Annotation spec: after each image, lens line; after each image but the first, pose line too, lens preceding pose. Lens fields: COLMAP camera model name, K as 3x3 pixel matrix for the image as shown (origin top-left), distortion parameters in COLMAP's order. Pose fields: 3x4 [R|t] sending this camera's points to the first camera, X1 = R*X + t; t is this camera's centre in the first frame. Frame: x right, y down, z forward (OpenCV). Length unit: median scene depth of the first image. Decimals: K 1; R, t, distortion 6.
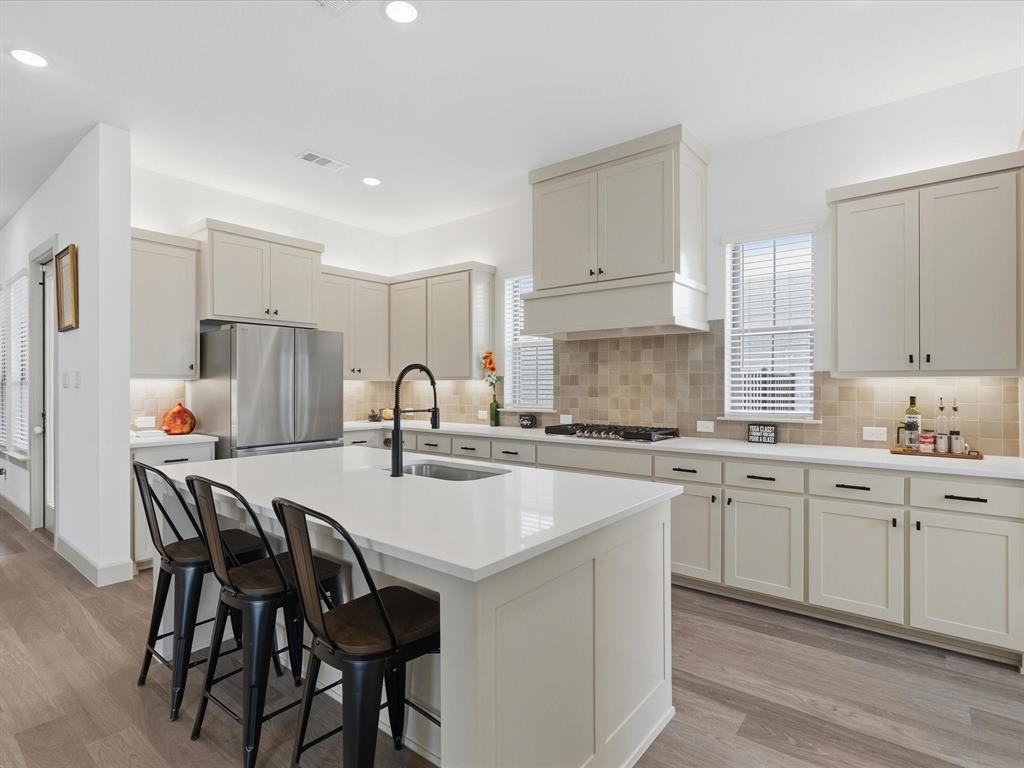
lens RADIAL K [[526.1, 0, 518.4], [0, 526.1, 385.9], [0, 0, 1]] dist [-0.008311, 0.003313]
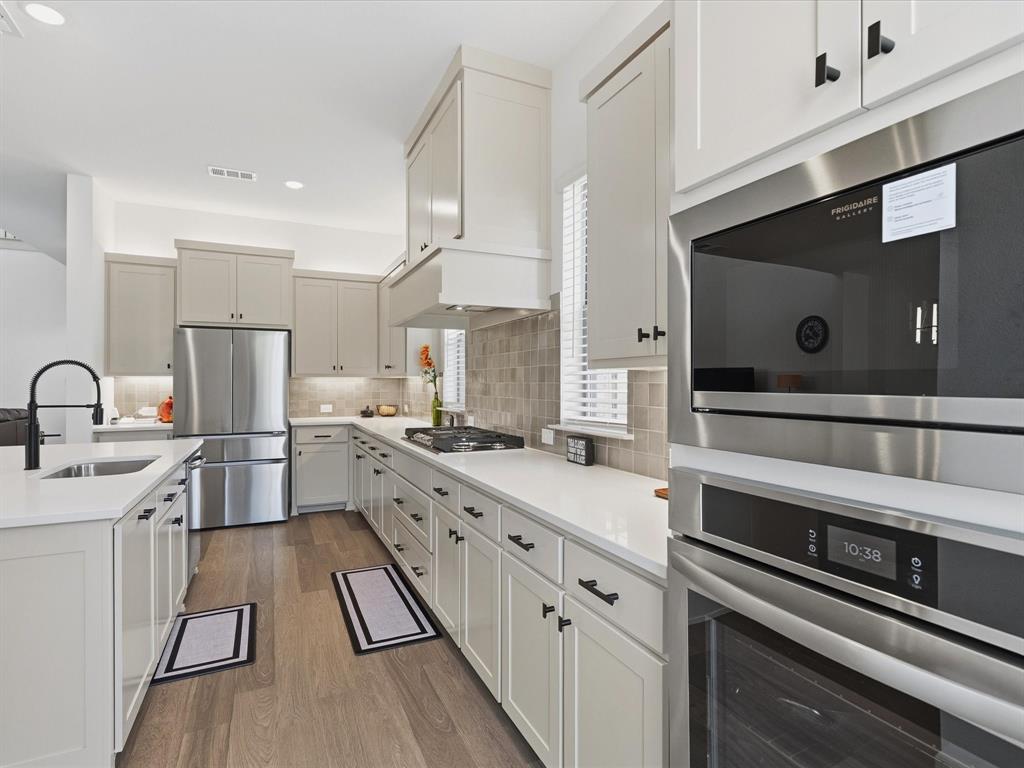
lens RADIAL K [[526.1, 0, 515.5], [0, 526.1, 382.3], [0, 0, 1]] dist [-0.008311, 0.003313]
pose [[0.899990, 0.001501, -0.435908, 0.642435], [-0.002224, 0.999997, -0.001149, 0.000535], [0.435905, 0.002003, 0.899991, 0.301266]]
